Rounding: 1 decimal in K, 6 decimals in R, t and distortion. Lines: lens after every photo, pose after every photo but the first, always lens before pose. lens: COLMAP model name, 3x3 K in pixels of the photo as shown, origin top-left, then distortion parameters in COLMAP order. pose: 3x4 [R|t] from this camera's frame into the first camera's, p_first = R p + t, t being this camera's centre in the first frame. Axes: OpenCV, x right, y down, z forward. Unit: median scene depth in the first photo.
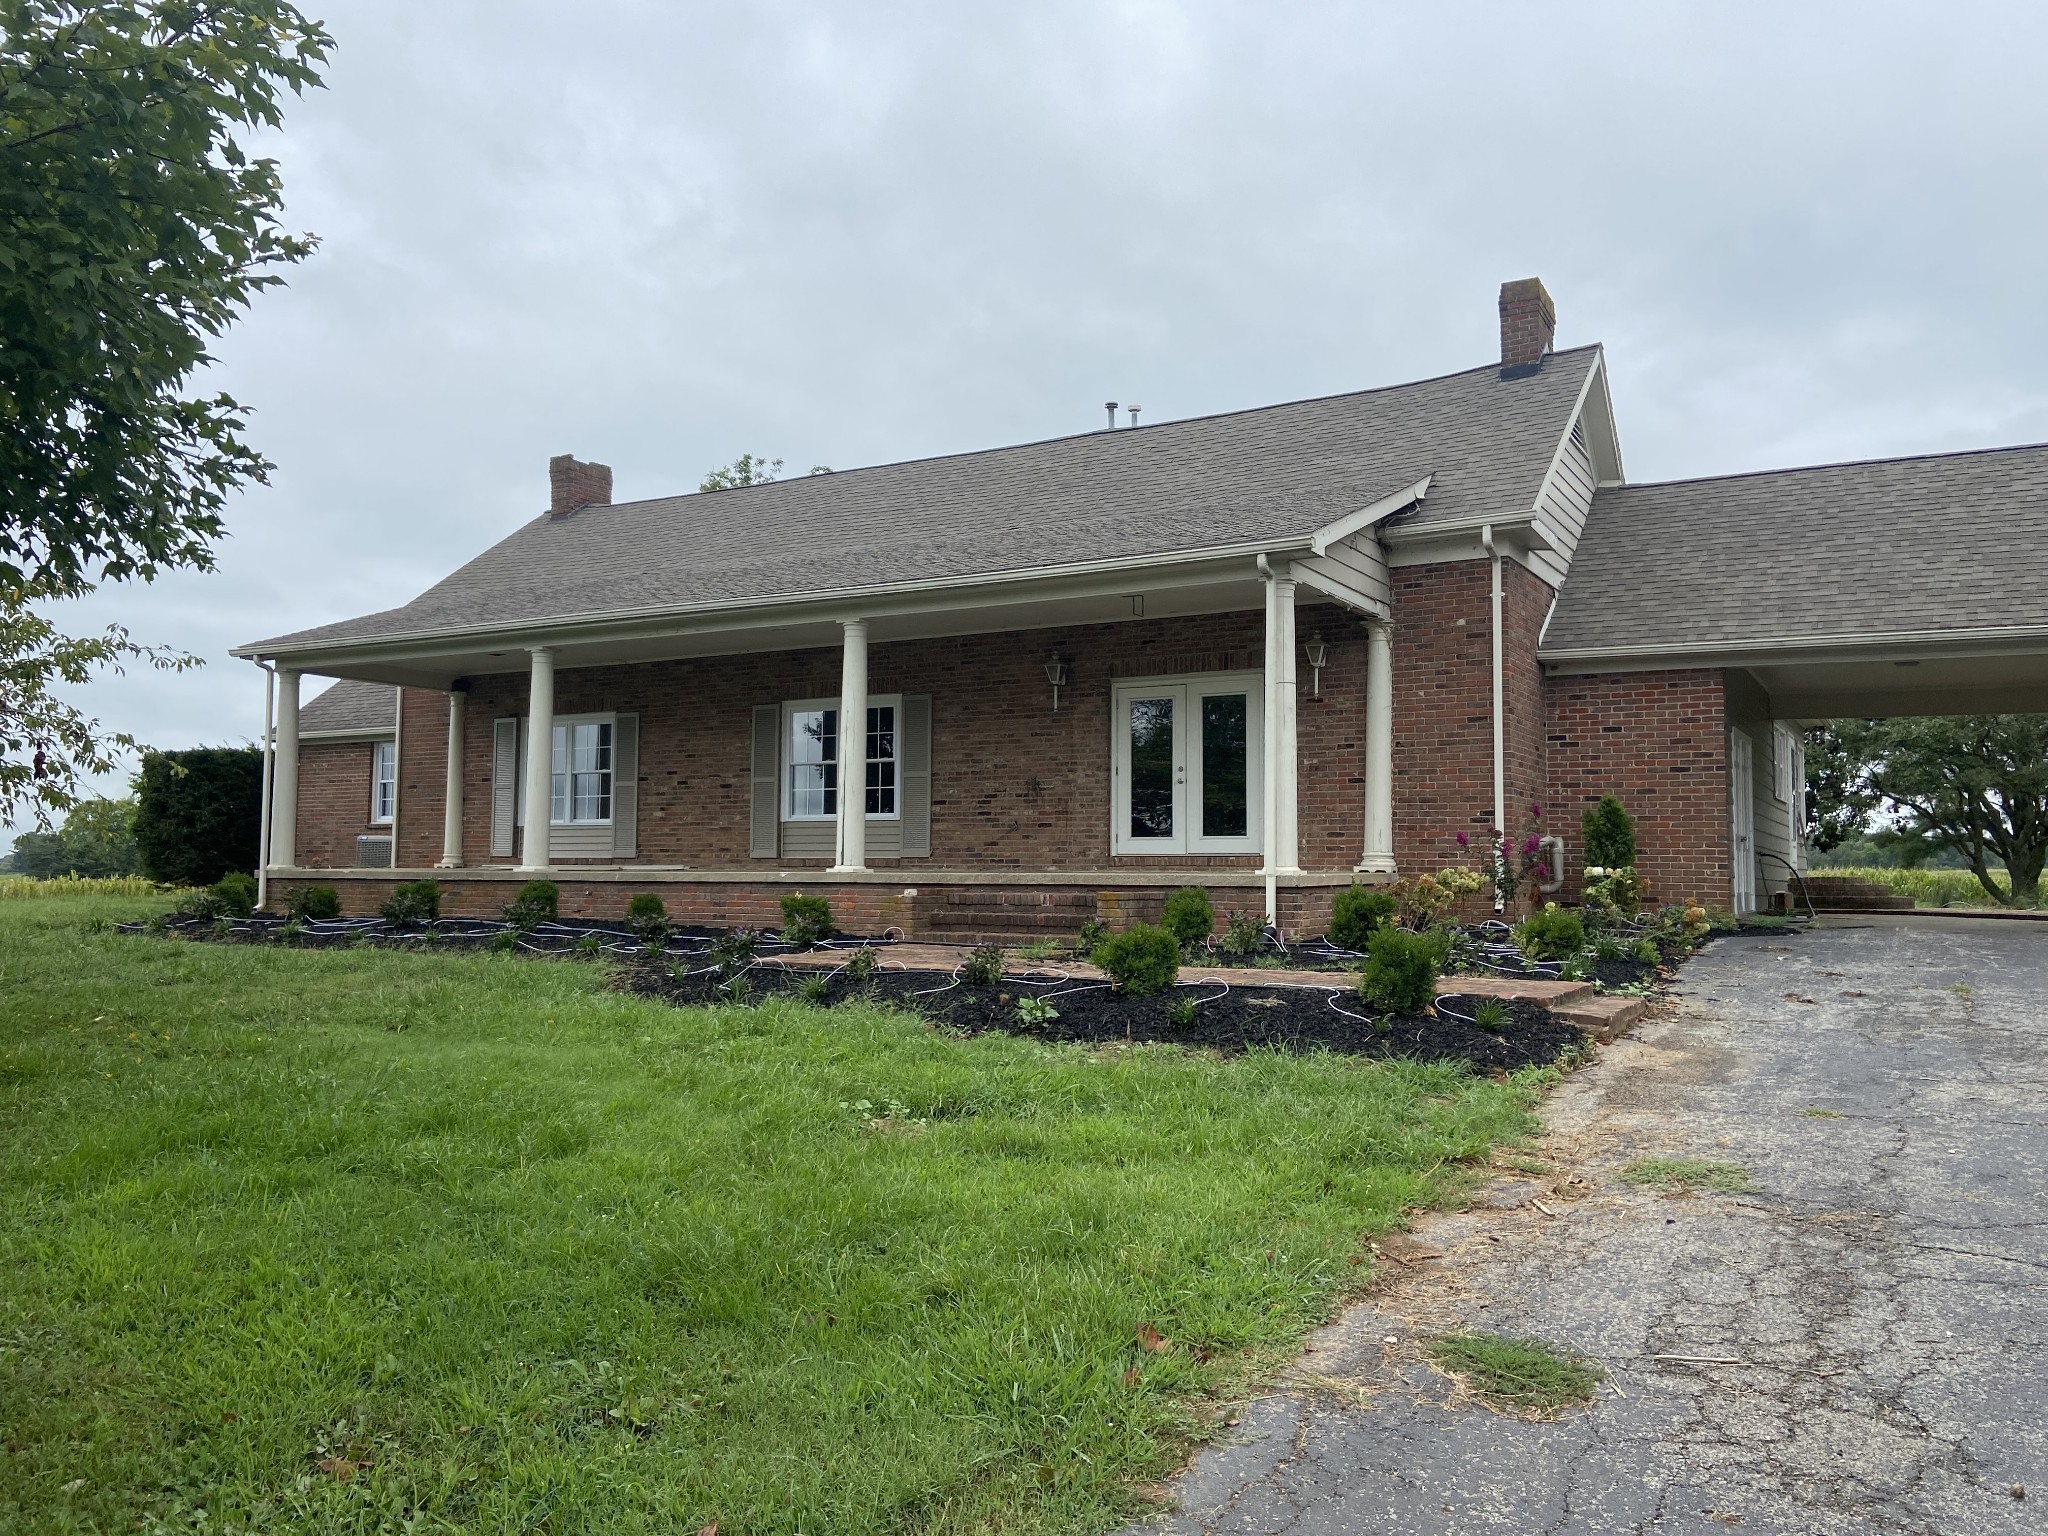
lens RADIAL K [[1541.0, 0, 1012.9], [0, 1541.0, 778.0], [0, 0, 1]] dist [0.122144, -0.150153]
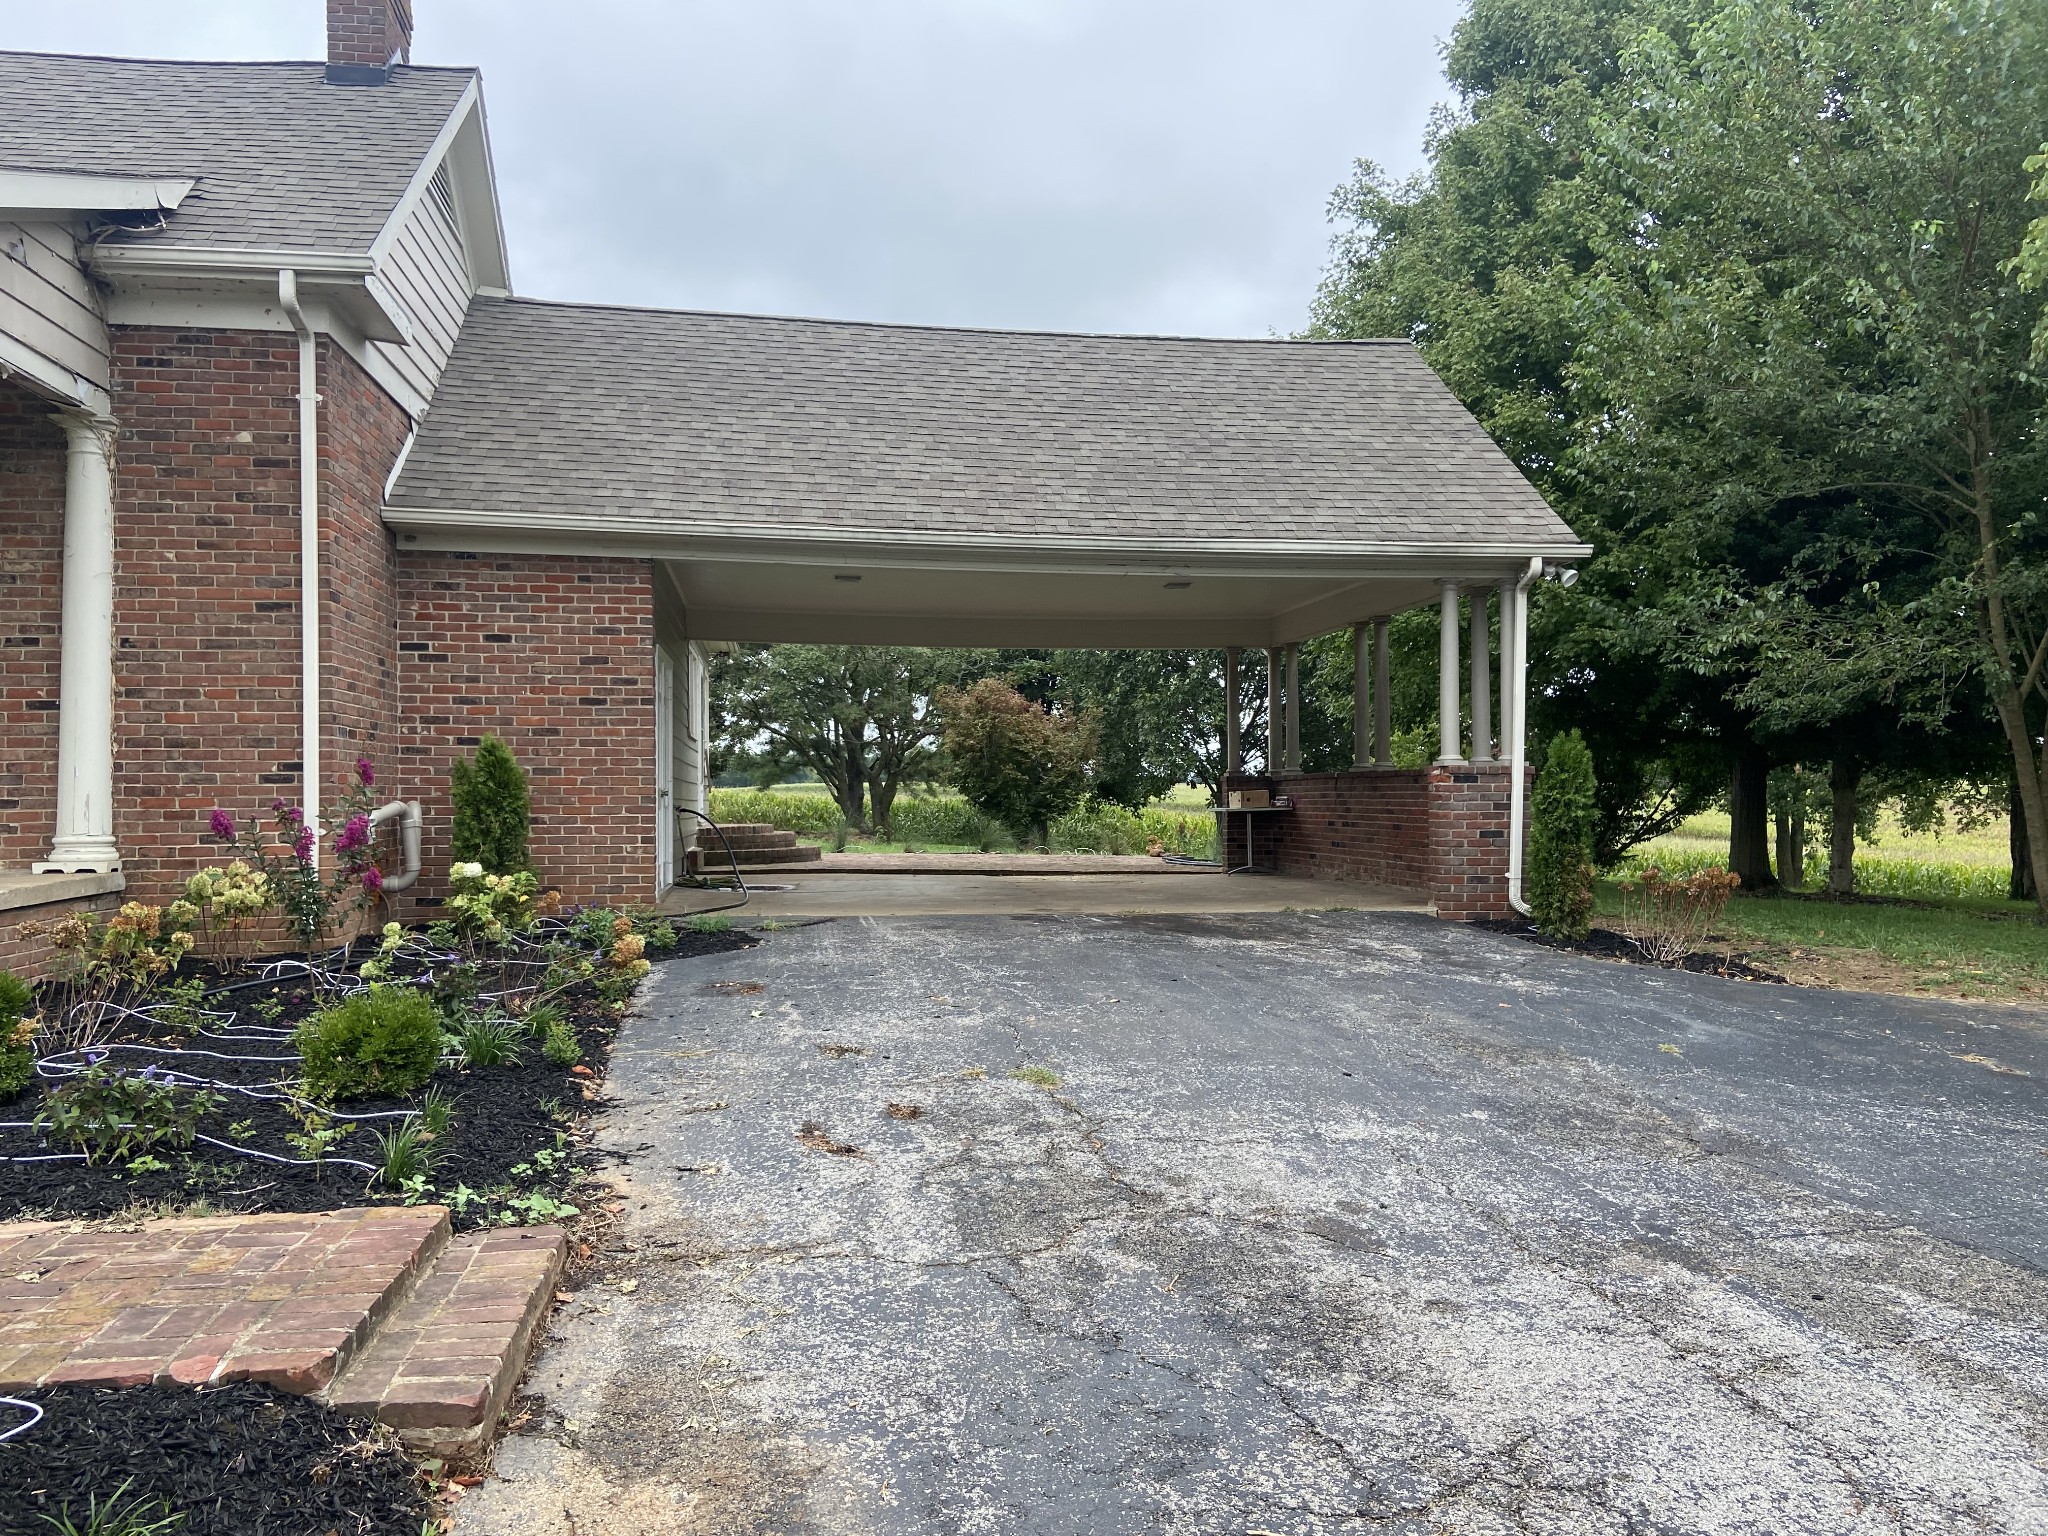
lens RADIAL K [[1541.0, 0, 1012.9], [0, 1541.0, 778.0], [0, 0, 1]] dist [0.122144, -0.150153]
pose [[0.771849, -0.005579, 0.635781, 0.131705], [-0.028452, 0.998657, 0.043305, -0.006693], [-0.635169, -0.051514, 0.770654, 0.350406]]
